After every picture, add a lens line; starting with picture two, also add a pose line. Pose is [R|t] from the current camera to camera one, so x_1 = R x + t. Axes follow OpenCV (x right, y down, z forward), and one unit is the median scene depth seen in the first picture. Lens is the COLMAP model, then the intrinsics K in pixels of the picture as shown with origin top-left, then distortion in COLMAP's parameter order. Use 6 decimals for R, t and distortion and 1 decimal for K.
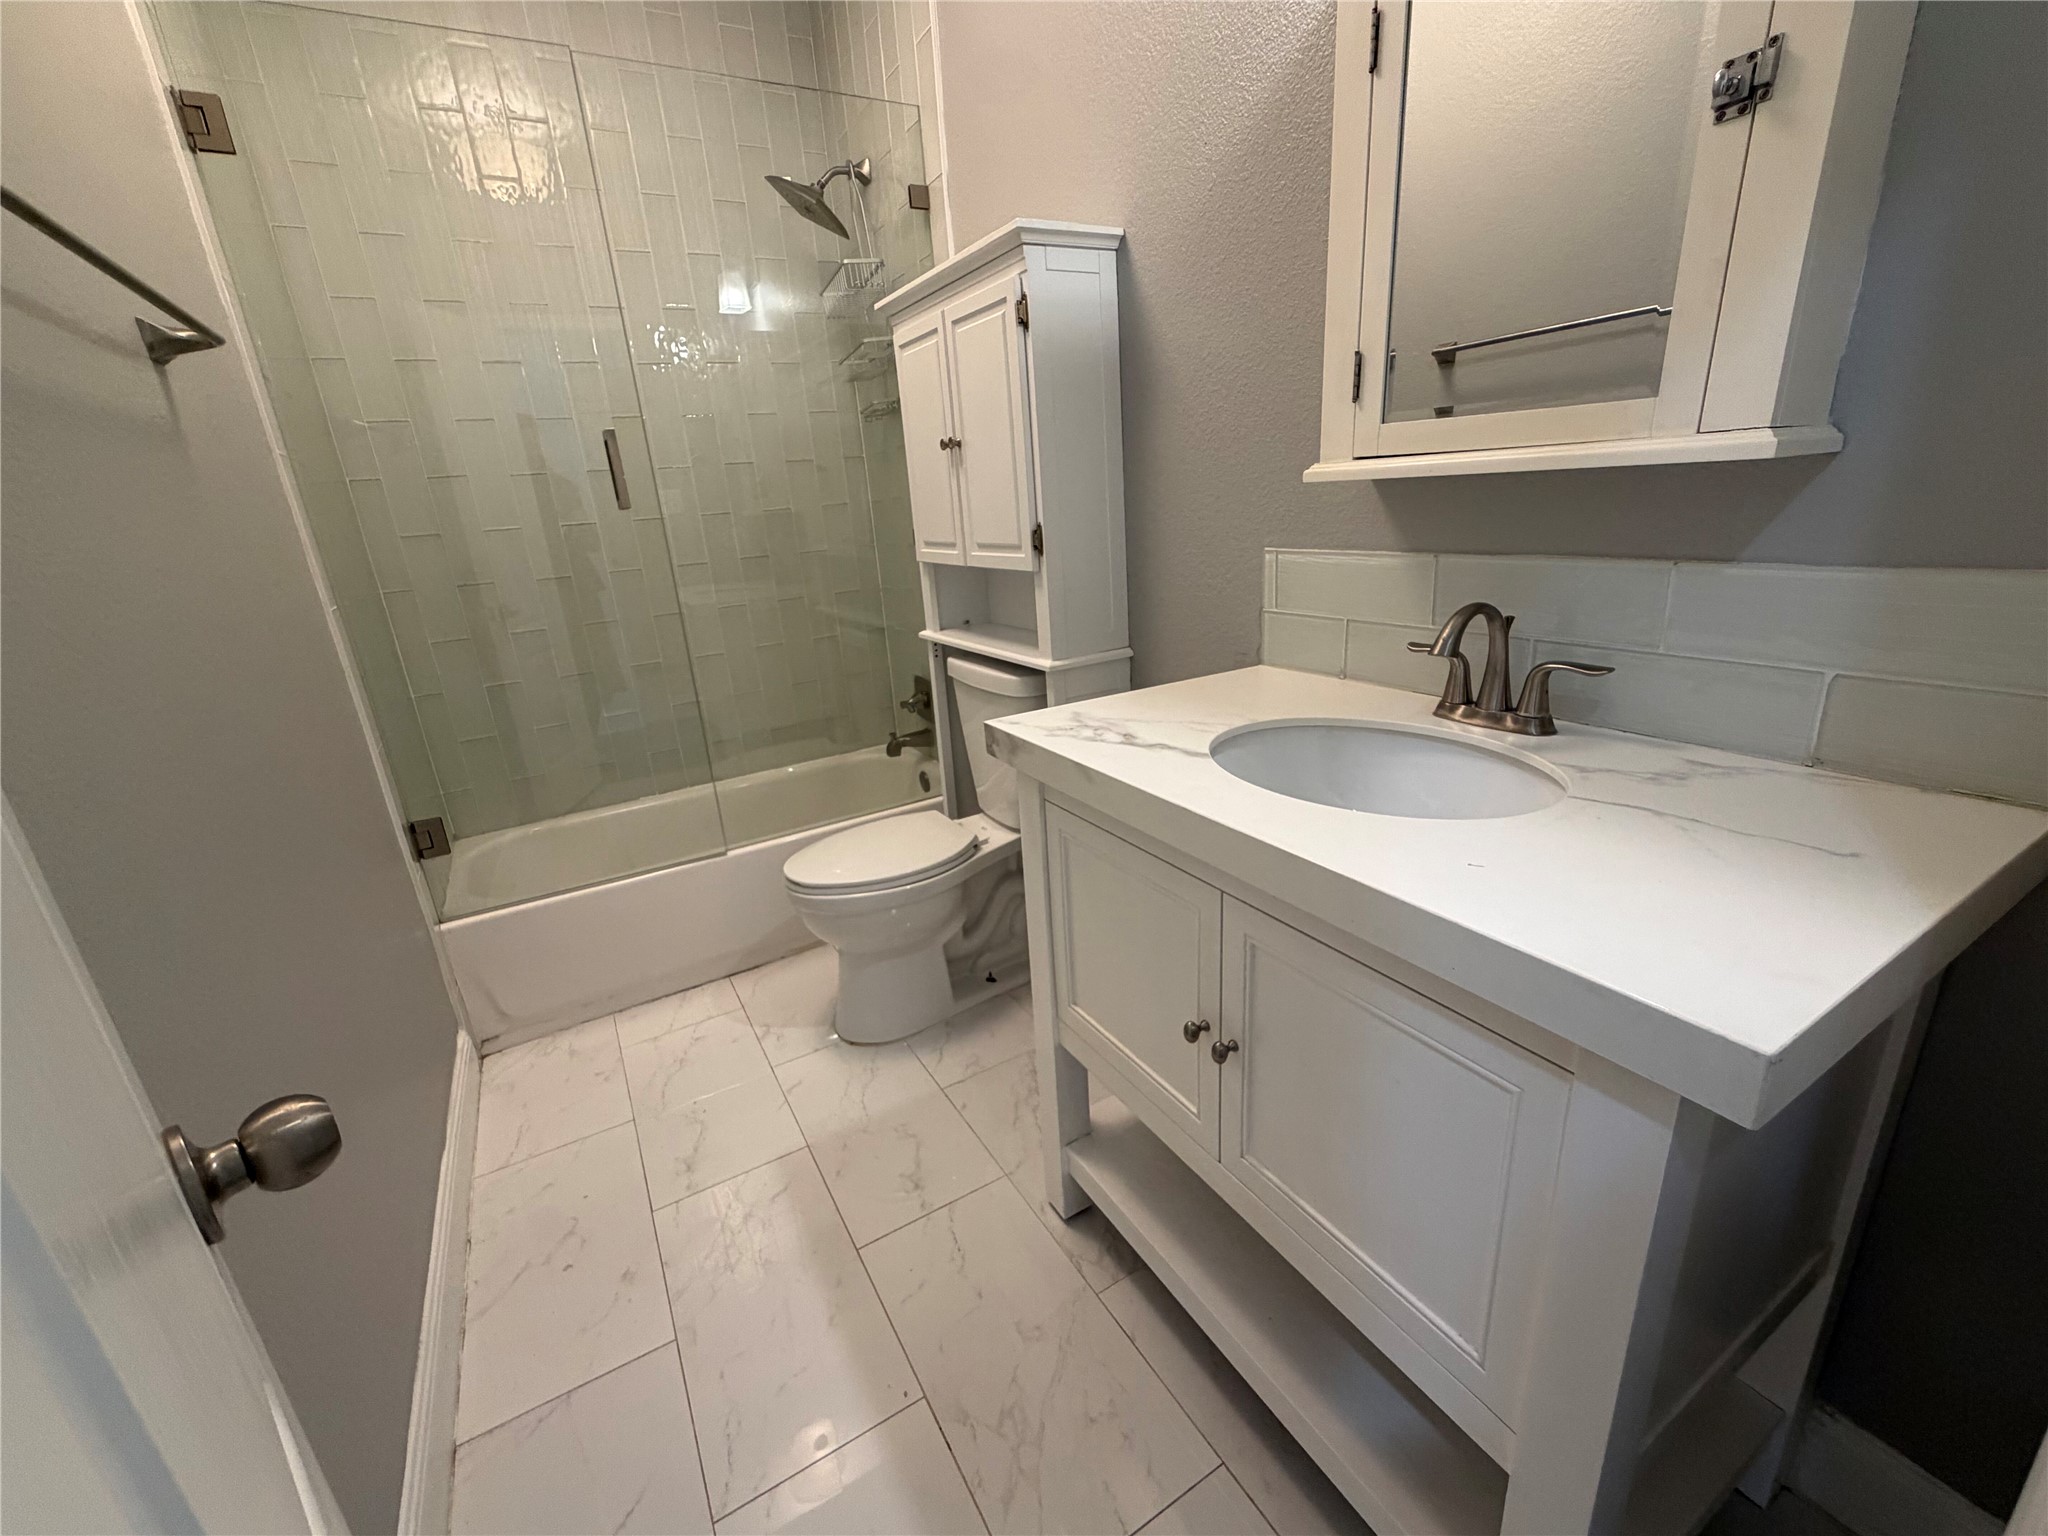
lens RADIAL K [[846.2, 0, 1021.3], [0, 846.2, 763.9], [0, 0, 1]] dist [-0.001176, 0.000759]
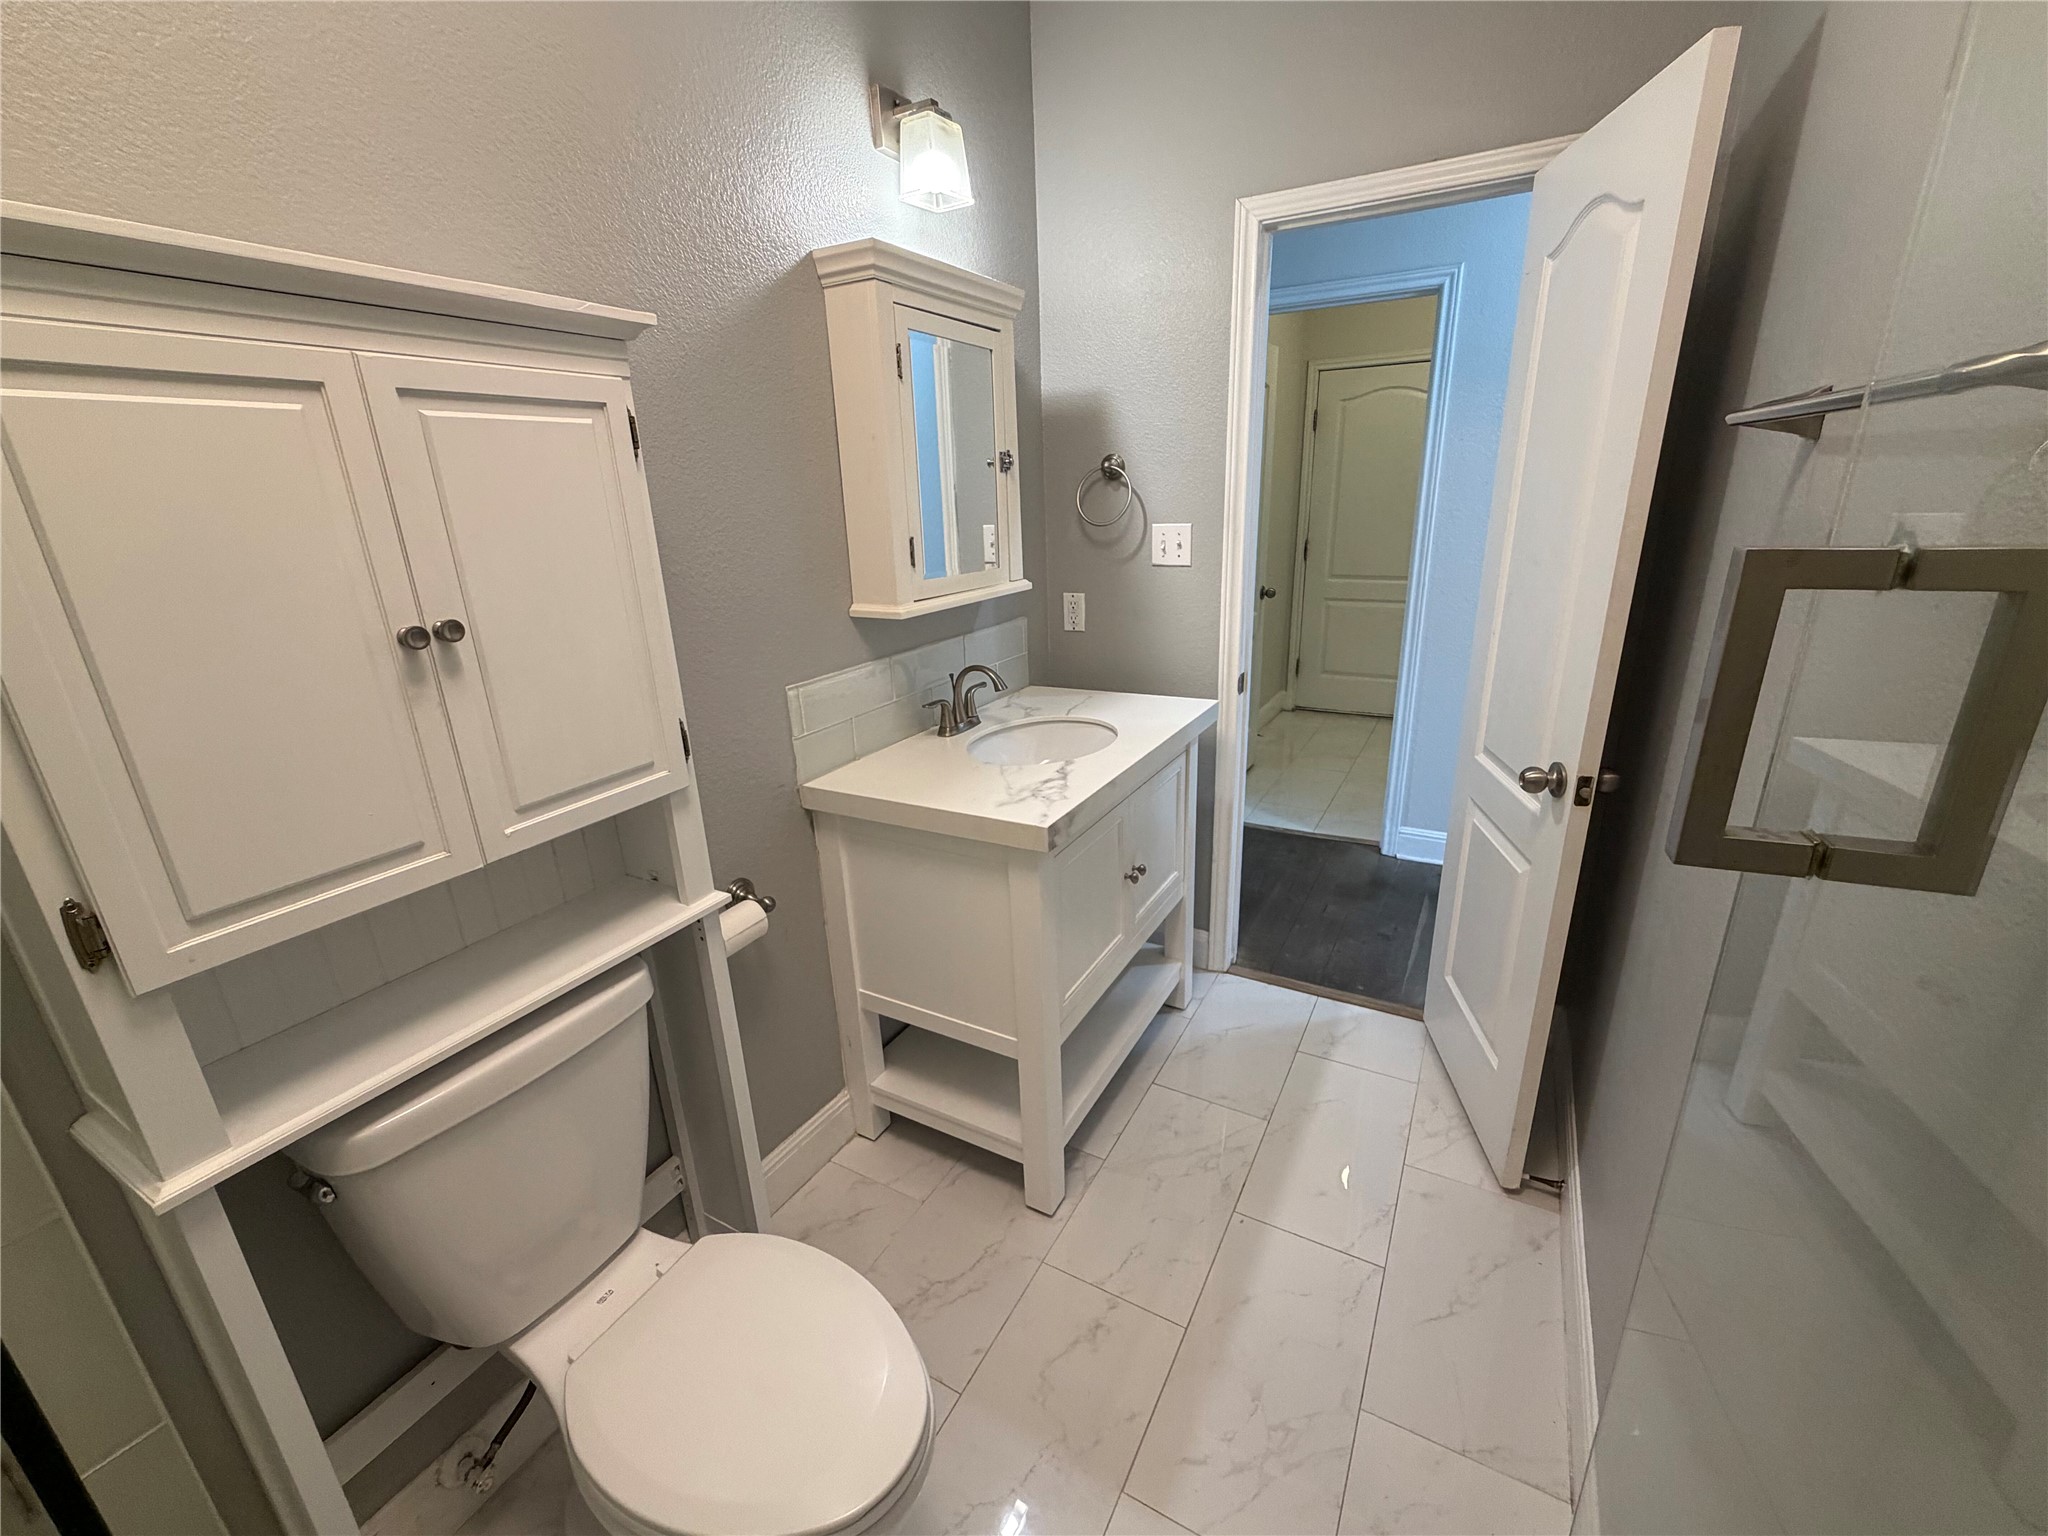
lens RADIAL K [[846.2, 0, 1024.1], [0, 846.2, 770.0], [0, 0, 1]] dist [-0.001176, 0.000759]
pose [[-0.501781, -0.192137, 0.843385, -1.010707], [0.334697, 0.855944, 0.394130, -0.596576], [-0.797617, 0.480045, -0.365189, 1.449291]]
